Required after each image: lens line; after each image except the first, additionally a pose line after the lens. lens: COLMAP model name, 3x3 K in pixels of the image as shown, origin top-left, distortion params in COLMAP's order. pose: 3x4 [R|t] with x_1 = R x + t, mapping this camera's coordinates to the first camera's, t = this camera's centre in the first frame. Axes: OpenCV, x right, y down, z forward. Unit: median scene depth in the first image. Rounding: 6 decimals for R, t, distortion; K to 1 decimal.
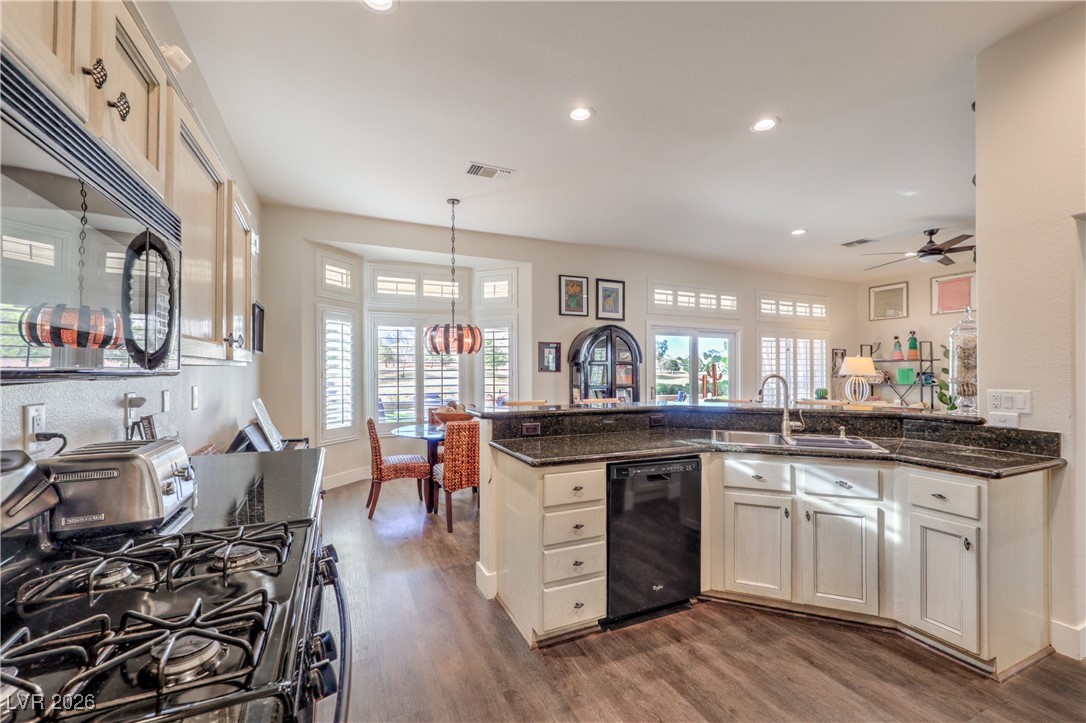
lens RADIAL K [[444.8, 0, 544.1], [0, 444.8, 366.4], [0, 0, 1]] dist [-0.000026, 0.000060]
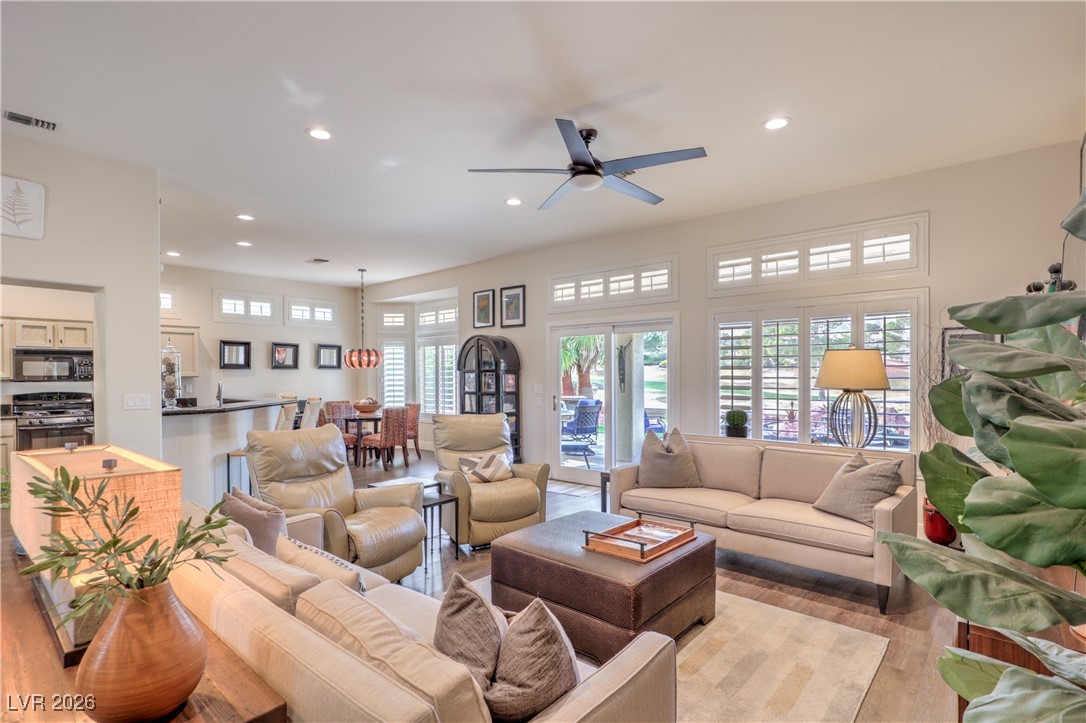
lens RADIAL K [[539.7, 0, 555.6], [0, 539.7, 375.7], [0, 0, 1]] dist [0.001887, 0.000643]
pose [[0.420475, -0.000263, -0.907304, 1.326092], [0.013341, 0.999894, 0.005892, -0.000789], [0.907206, -0.014582, 0.420434, 0.596474]]
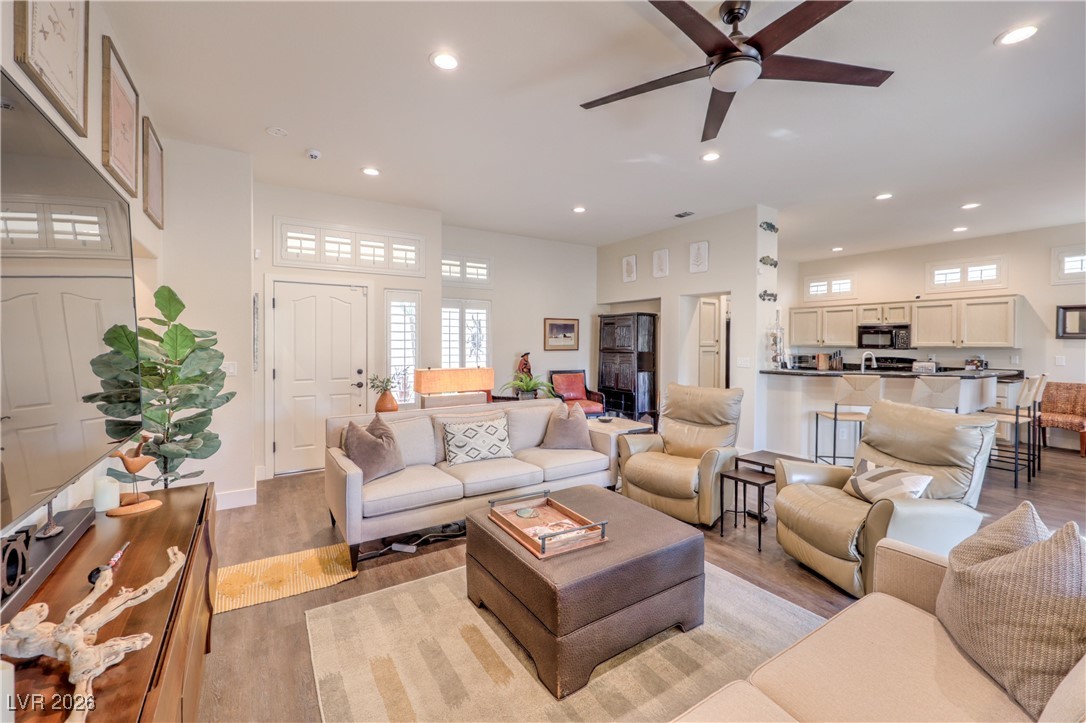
lens RADIAL K [[449.3, 0, 542.2], [0, 449.3, 345.1], [0, 0, 1]] dist [-0.000624, -0.000186]
pose [[-0.989722, -0.004574, -0.142931, 0.981396], [-0.004549, 0.999990, -0.000500, -0.002017], [0.142932, 0.000155, -0.989732, 1.233984]]
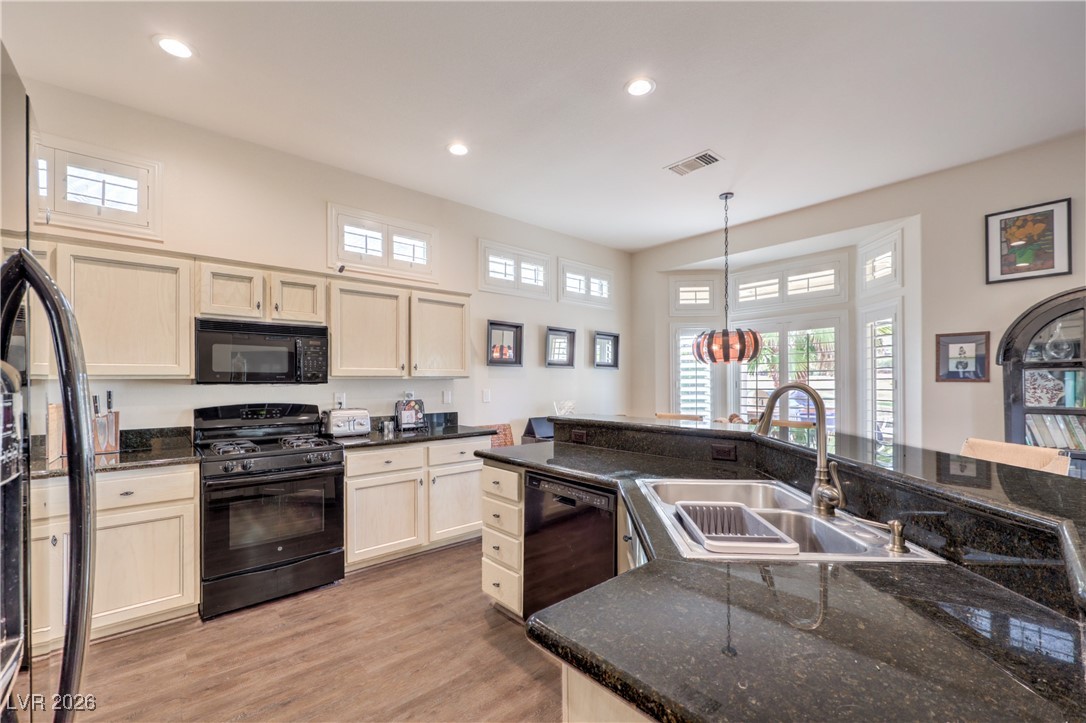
lens RADIAL K [[455.7, 0, 545.3], [0, 455.7, 378.8], [0, 0, 1]] dist [-0.001062, -0.000186]
pose [[0.297684, -0.008304, -0.954628, 0.422812], [0.012147, 0.999914, -0.004910, 0.004614], [0.954587, -0.010135, 0.297759, 0.264482]]
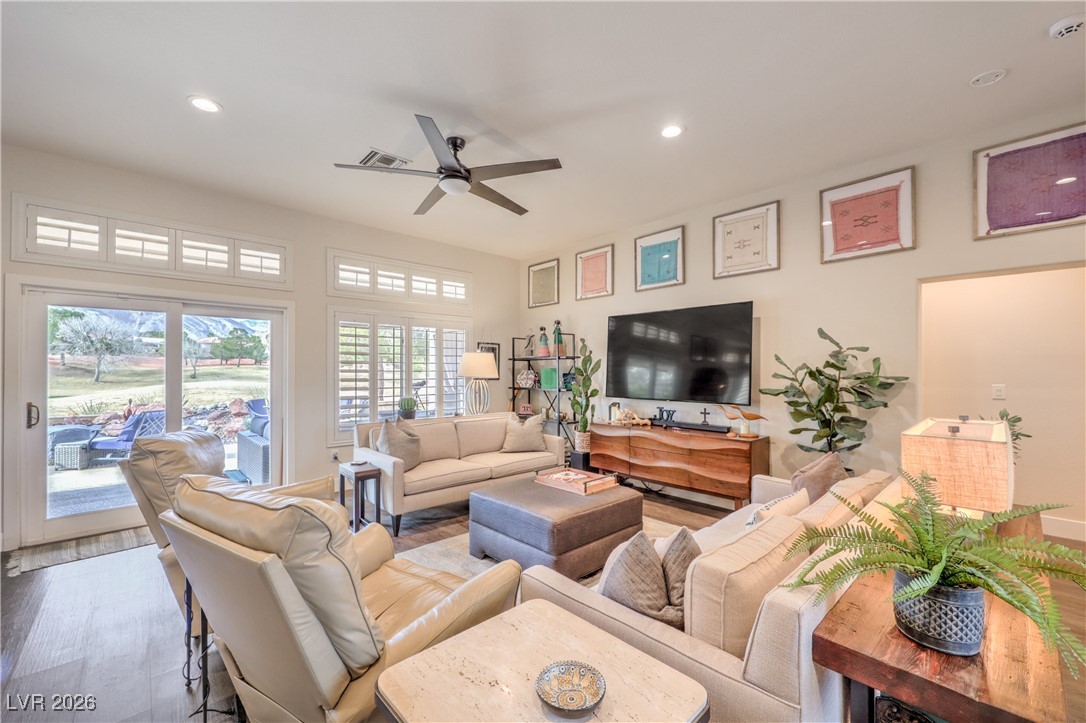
lens RADIAL K [[444.8, 0, 544.1], [0, 444.8, 366.4], [0, 0, 1]] dist [-0.000026, 0.000060]
pose [[0.946139, 0.003266, 0.323745, 0.699238], [-0.003865, 0.999992, 0.001208, 0.000406], [-0.323738, -0.002394, 0.946144, 0.338592]]
